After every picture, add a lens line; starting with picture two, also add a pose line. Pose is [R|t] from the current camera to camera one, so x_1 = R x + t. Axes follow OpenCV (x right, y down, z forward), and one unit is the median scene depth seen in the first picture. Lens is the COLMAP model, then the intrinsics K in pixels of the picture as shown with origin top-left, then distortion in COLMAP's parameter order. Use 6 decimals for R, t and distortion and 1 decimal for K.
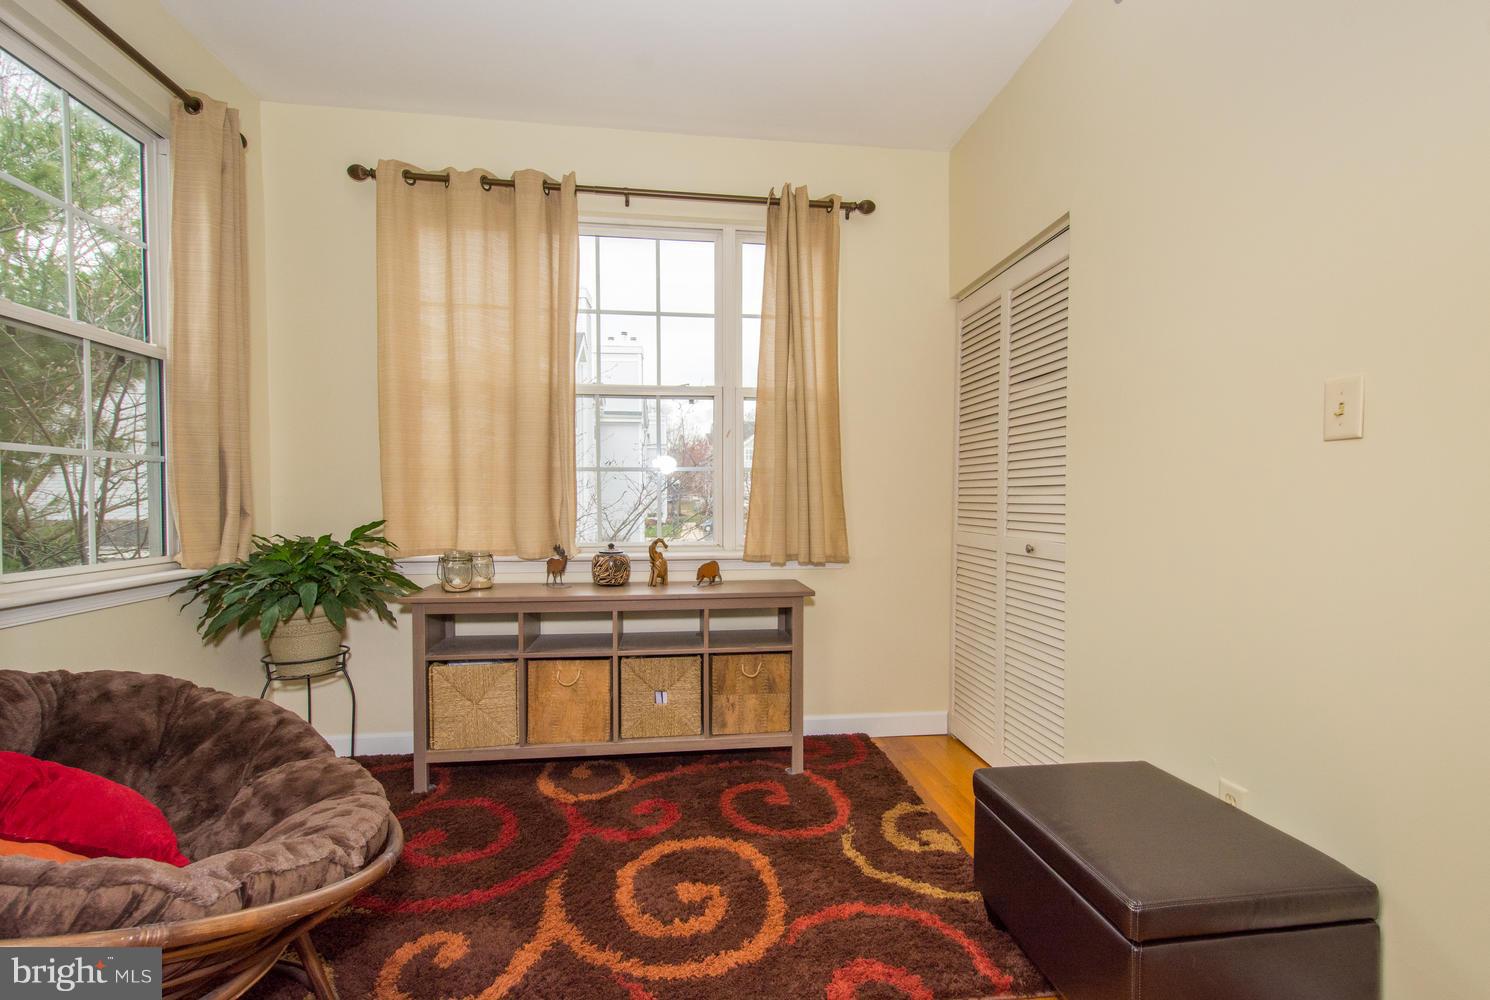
lens RADIAL K [[675.5, 0, 749.4], [0, 675.5, 512.3], [0, 0, 1]] dist [0.008028, 0.000552]
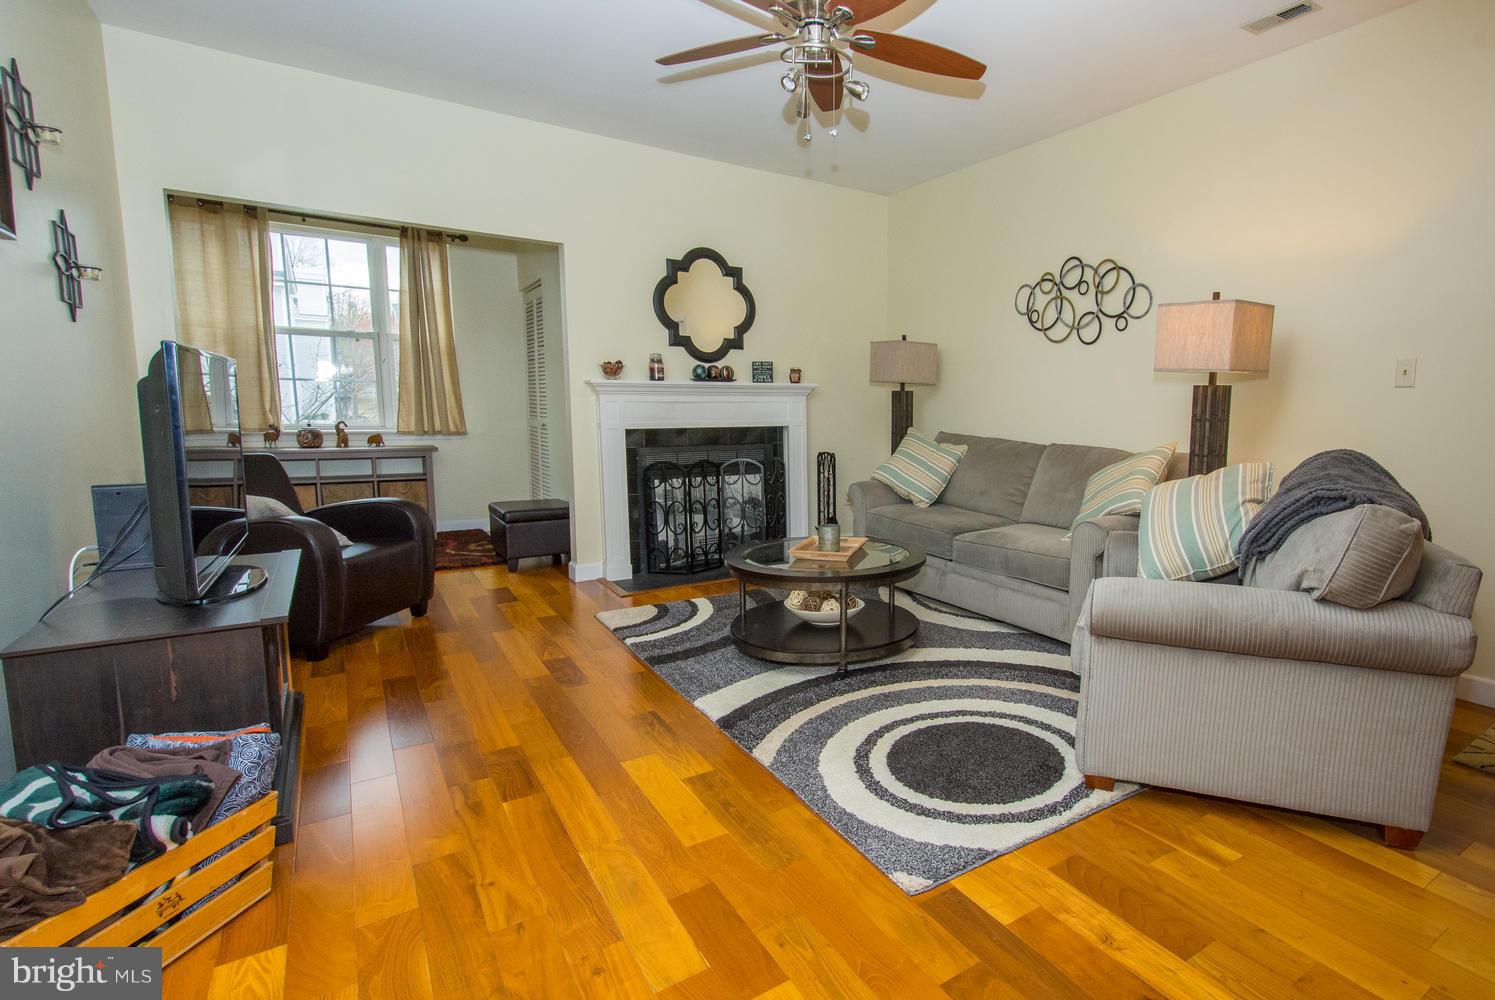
lens RADIAL K [[727.3, 0, 824.7], [0, 727.3, 503.2], [0, 0, 1]] dist [0.010958, 0.000488]
pose [[0.889810, -0.044894, 0.454117, 0.114381], [-0.011616, 0.992598, 0.120888, 0.006125], [-0.456182, -0.112843, 0.882703, -1.291921]]
